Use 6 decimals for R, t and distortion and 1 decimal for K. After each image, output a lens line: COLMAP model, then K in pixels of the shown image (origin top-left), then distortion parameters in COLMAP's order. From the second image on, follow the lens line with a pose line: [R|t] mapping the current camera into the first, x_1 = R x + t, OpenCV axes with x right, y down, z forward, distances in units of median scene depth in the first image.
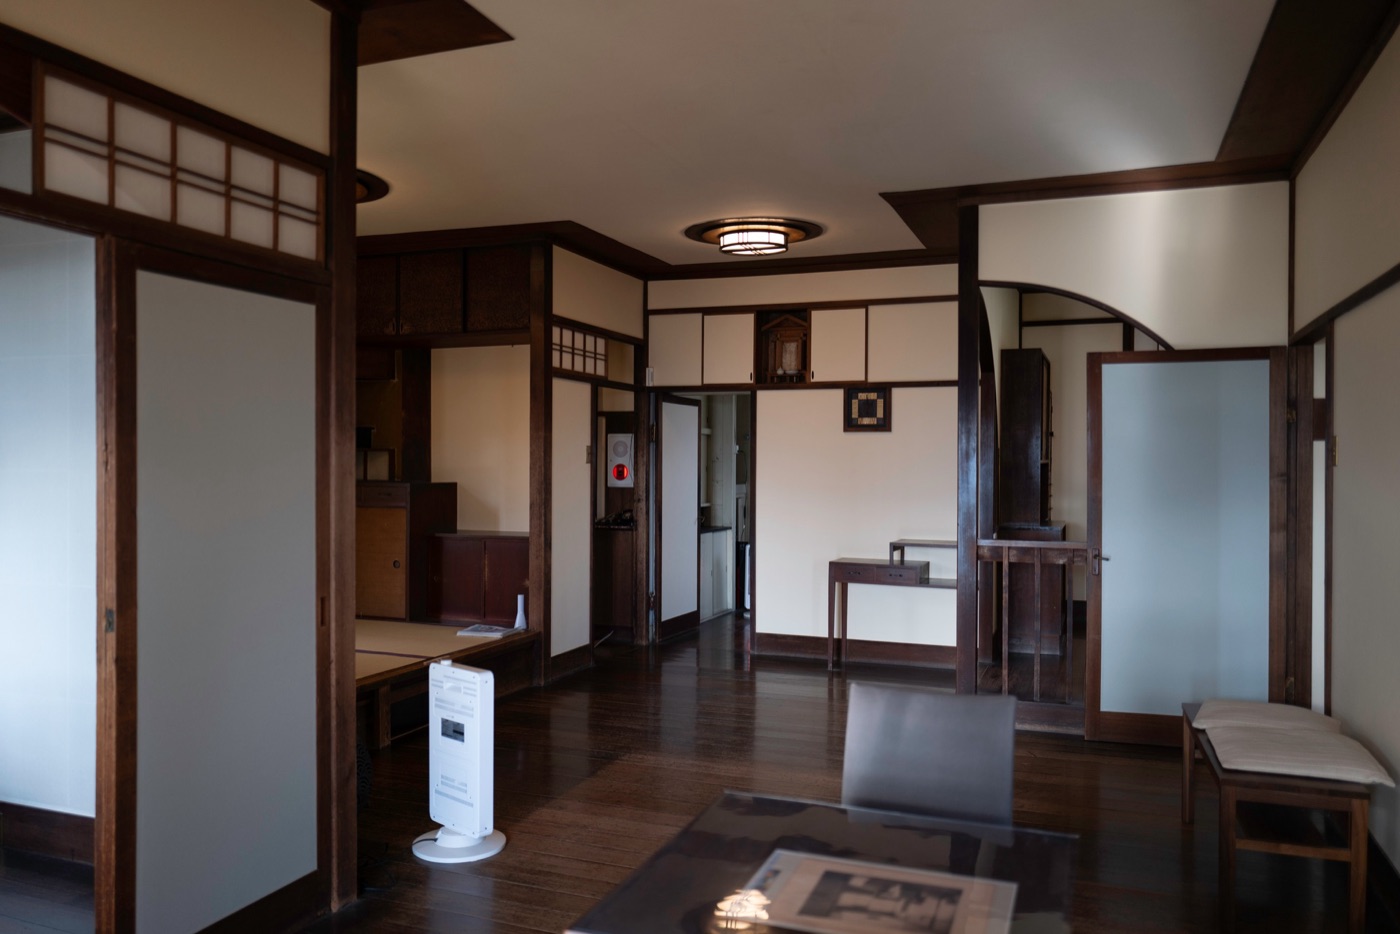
lens RADIAL K [[1053.0, 0, 707.3], [0, 1053.0, 466.3], [0, 0, 1]] dist [-0.018726, 0.025114]
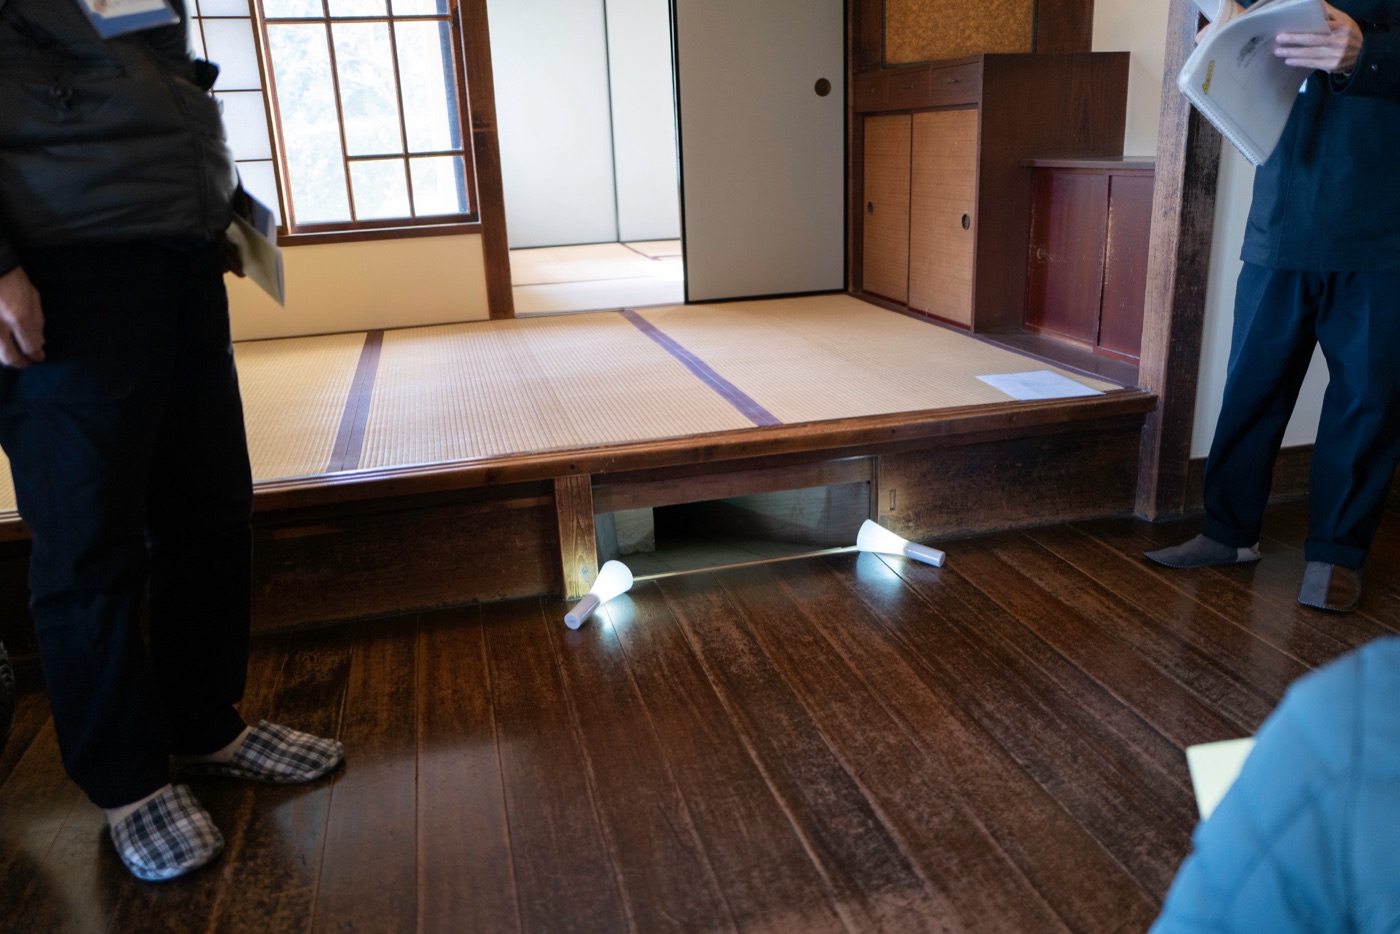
lens RADIAL K [[1053.0, 0, 705.4], [0, 1053.0, 460.8], [0, 0, 1]] dist [-0.018726, 0.025114]
pose [[0.571321, 0.208843, -0.793711, 0.068768], [0.038506, 0.959197, 0.280103, 0.055321], [0.819823, -0.190592, 0.539968, 0.588777]]
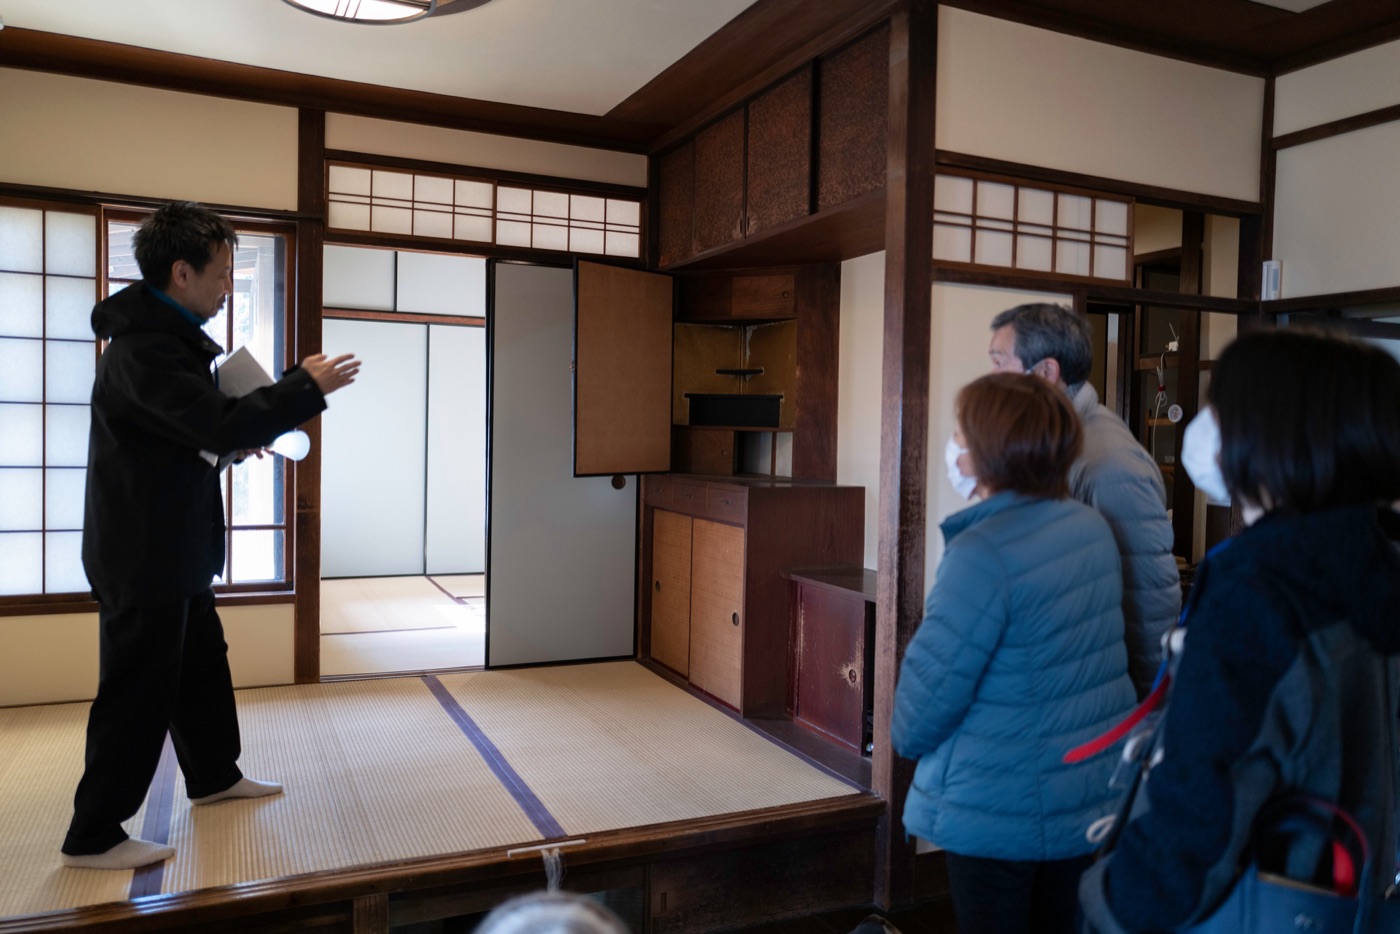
lens RADIAL K [[1053.0, 0, 699.0], [0, 1053.0, 465.8], [0, 0, 1]] dist [-0.018726, 0.025114]
pose [[0.704662, 0.029906, -0.708913, 0.115578], [-0.018159, 0.999544, 0.024116, -0.009439], [0.709311, -0.004120, 0.704884, 0.557336]]
